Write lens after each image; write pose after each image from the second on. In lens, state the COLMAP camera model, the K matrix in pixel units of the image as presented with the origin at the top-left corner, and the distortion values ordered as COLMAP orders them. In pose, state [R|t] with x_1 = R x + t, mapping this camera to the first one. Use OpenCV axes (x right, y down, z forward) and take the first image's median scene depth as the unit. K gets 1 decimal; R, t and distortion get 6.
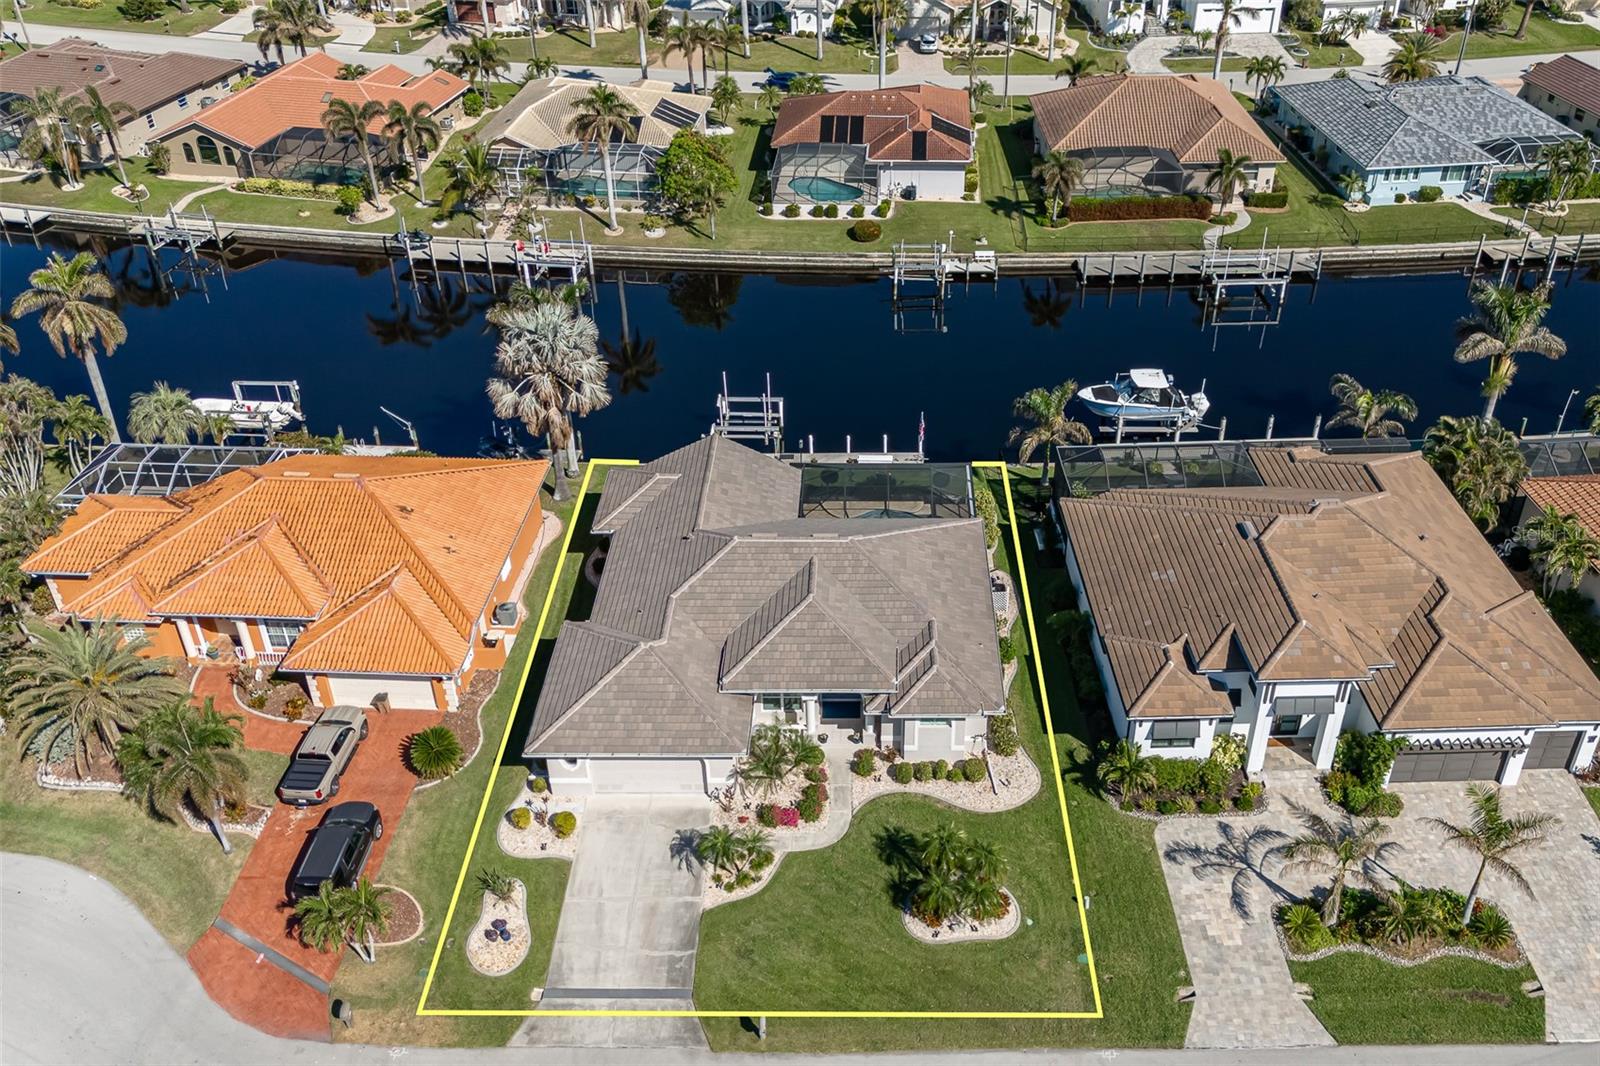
lens RADIAL K [[1388.8, 0, 857.2], [0, 1388.8, 532.6], [0, 0, 1]] dist [0.070343, -0.034552]
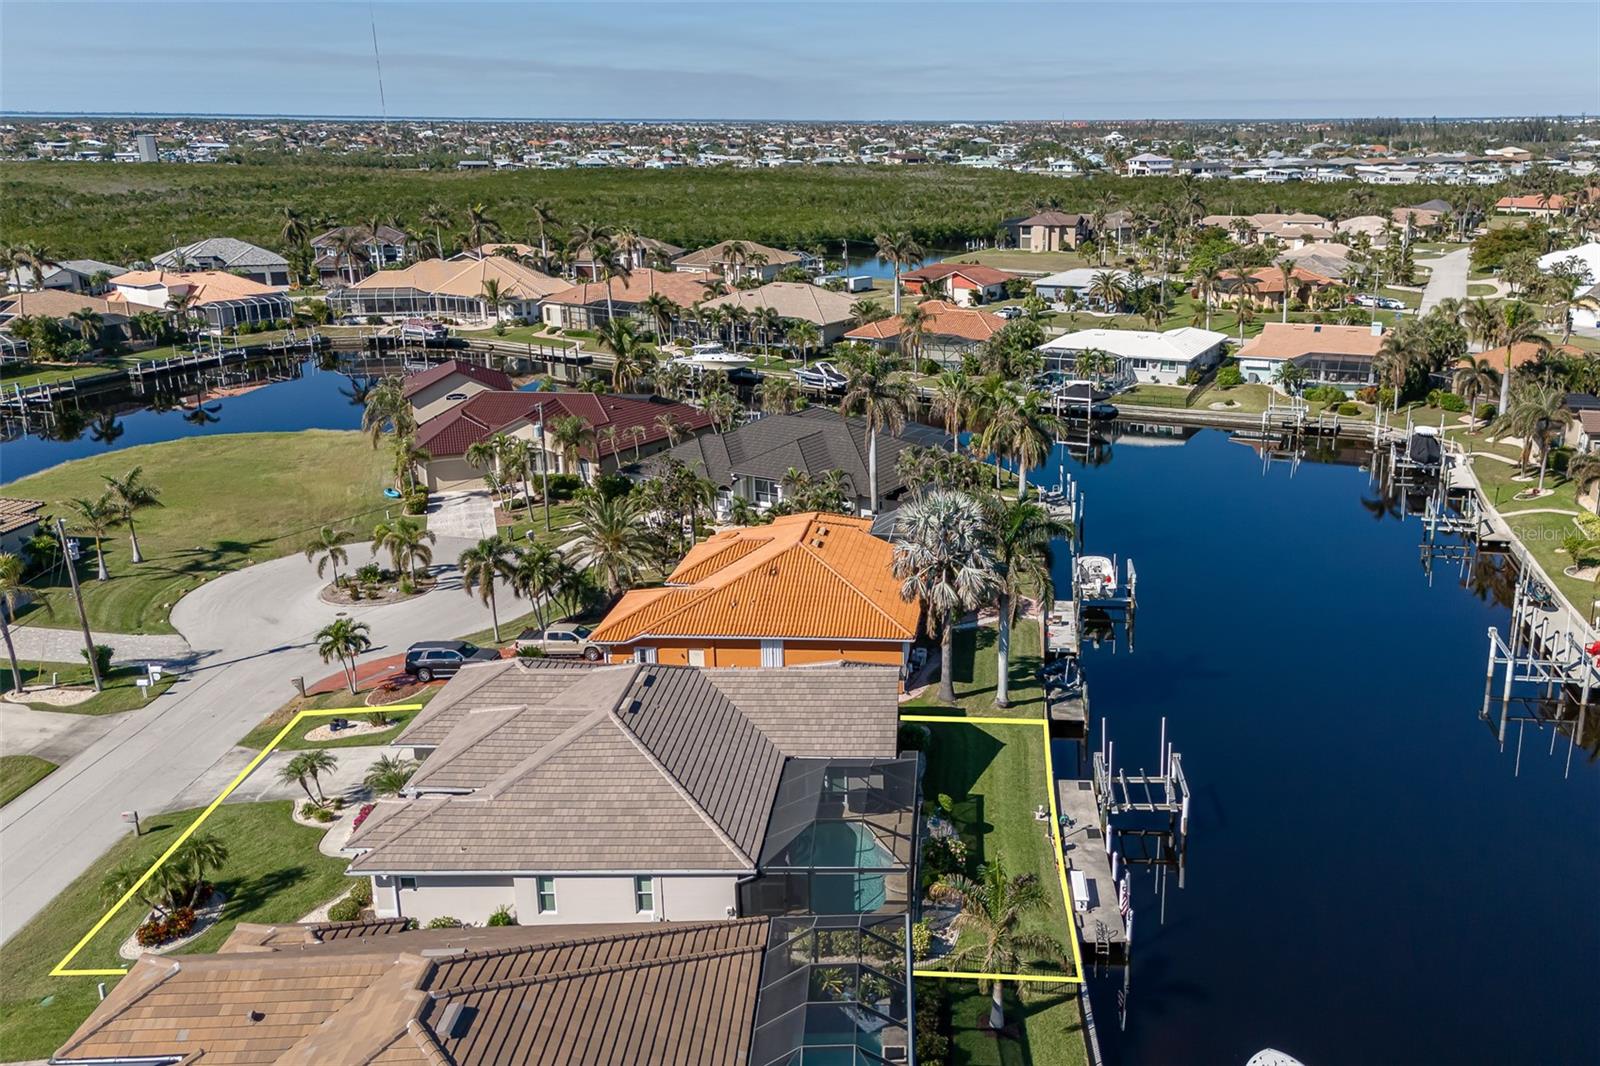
lens RADIAL K [[1388.8, 0, 936.0], [0, 1388.8, 549.3], [0, 0, 1]] dist [0.070343, -0.034552]
pose [[-0.008292, 0.302188, -0.953212, 0.768932], [-0.566685, 0.783979, 0.253467, -0.400031], [0.823893, 0.542273, 0.164745, 0.917952]]
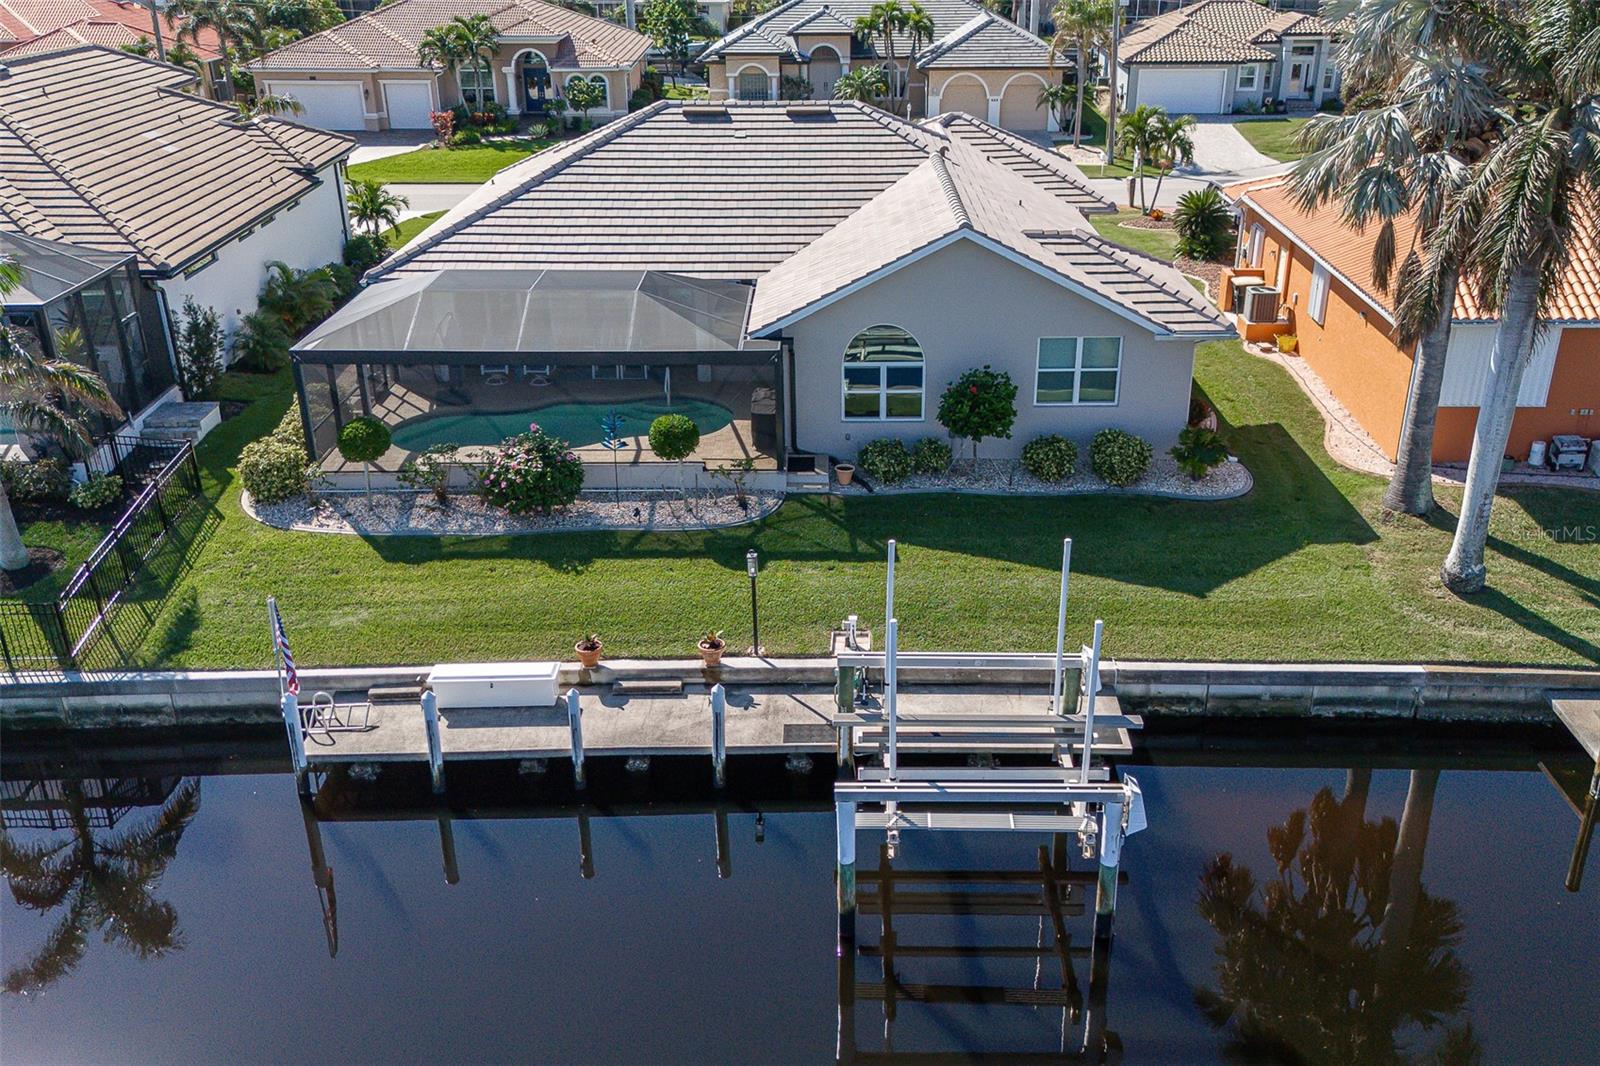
lens RADIAL K [[1388.8, 0, 847.0], [0, 1388.8, 547.6], [0, 0, 1]] dist [0.070343, -0.034552]
pose [[-0.999764, 0.016731, -0.013871, -0.069468], [-0.003304, 0.513807, 0.857899, -0.392694], [0.021481, 0.857743, -0.513630, 1.398769]]
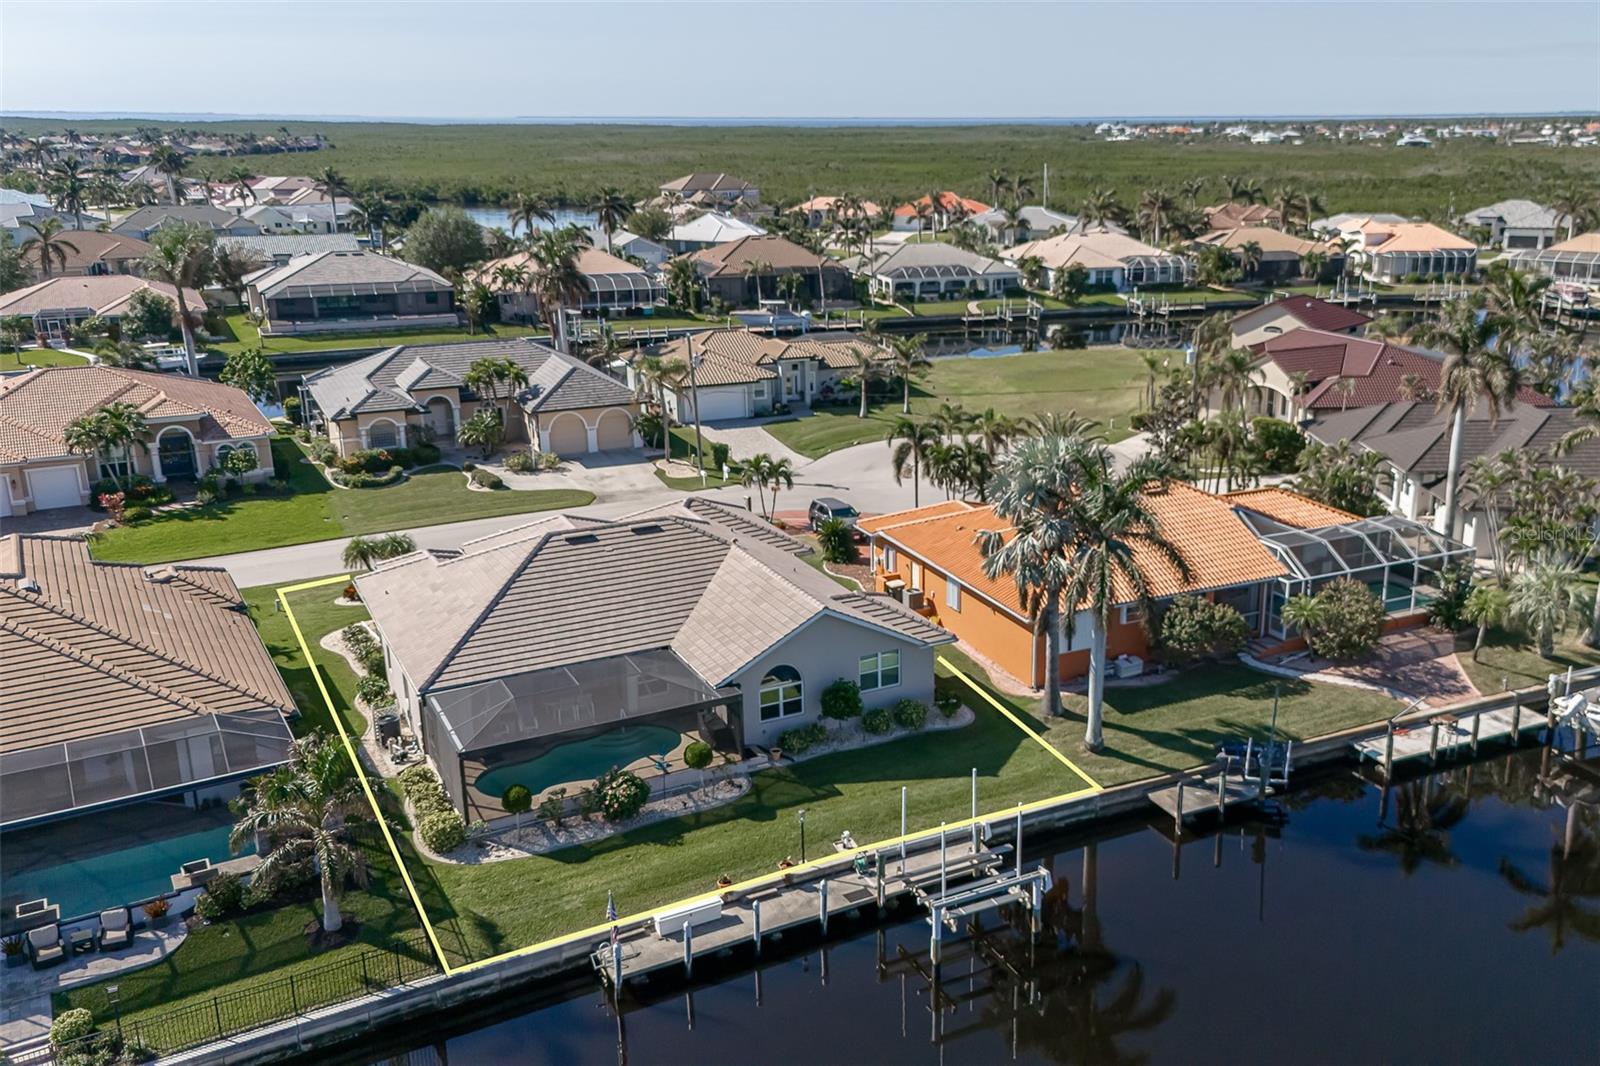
lens RADIAL K [[1388.8, 0, 911.8], [0, 1388.8, 527.7], [0, 0, 1]] dist [0.070343, -0.034552]
pose [[-0.870746, 0.147764, -0.469006, 0.203817], [-0.272092, 0.649679, 0.709847, -0.676069], [0.409593, 0.745709, -0.525501, 1.494497]]
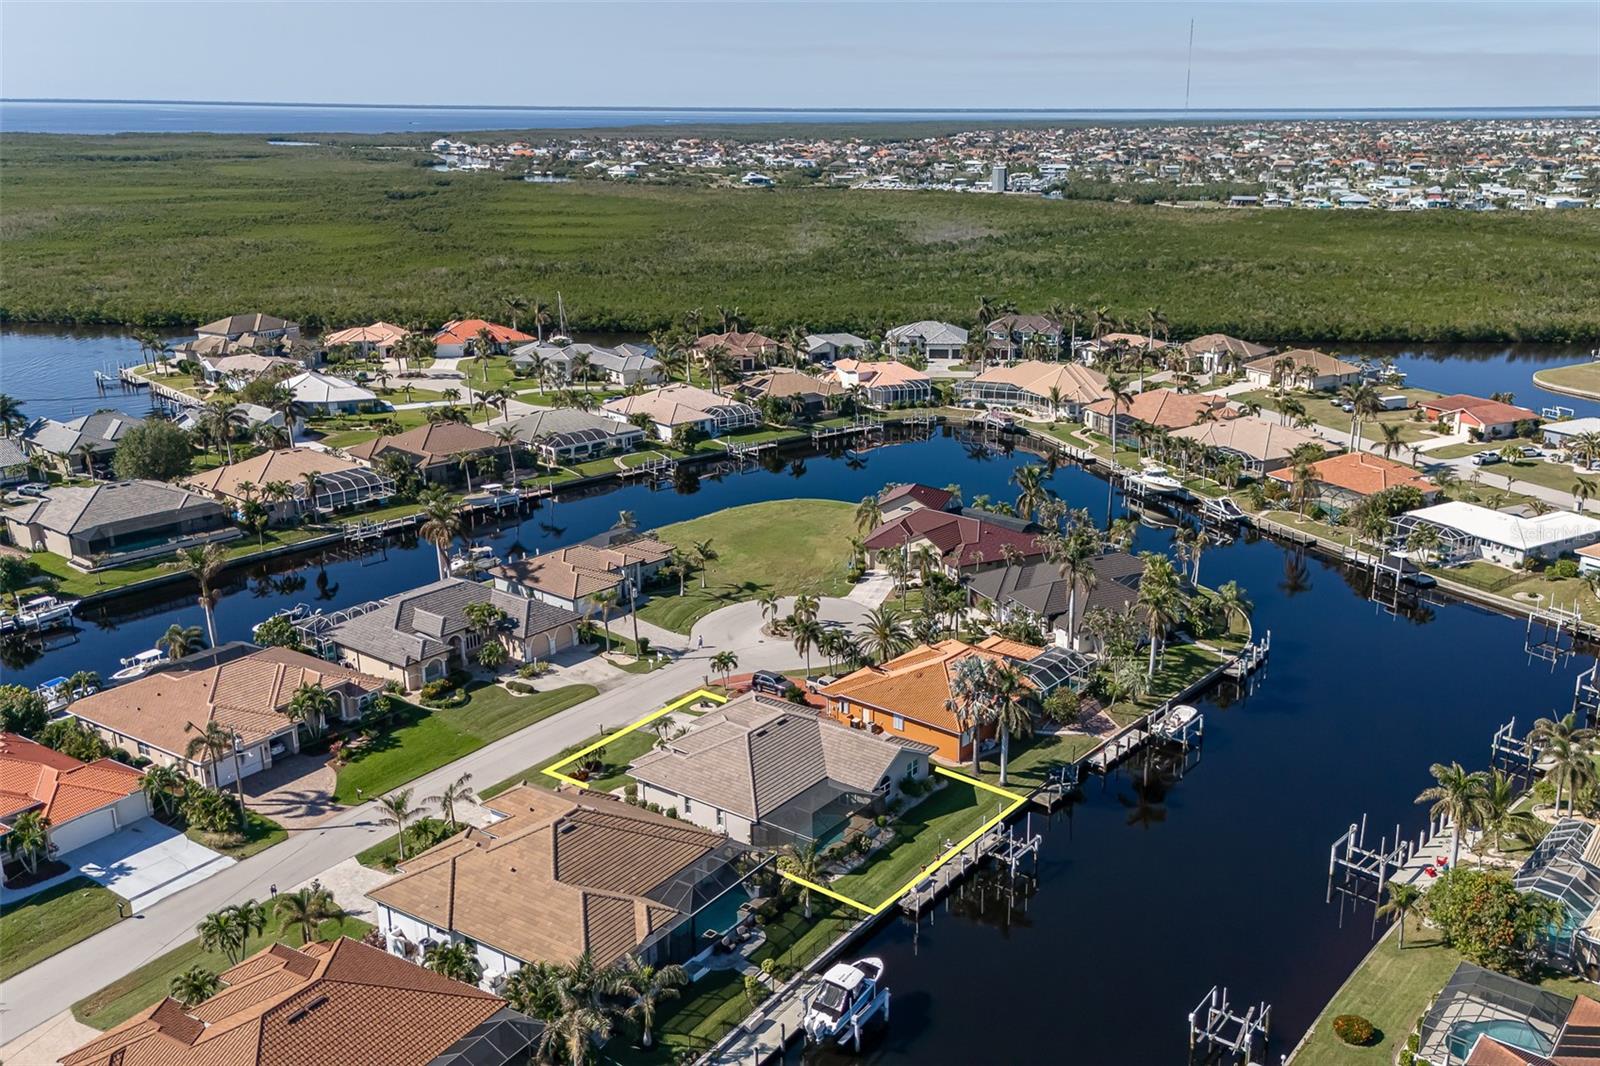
lens RADIAL K [[1364.3, 0, 871.8], [0, 1364.3, 535.4], [0, 0, 1]] dist [0.081855, -0.057925]
pose [[-0.580158, 0.247044, -0.776135, 1.216653], [-0.456261, 0.690784, 0.560930, -1.246474], [0.674717, 0.679548, -0.288048, 1.395126]]
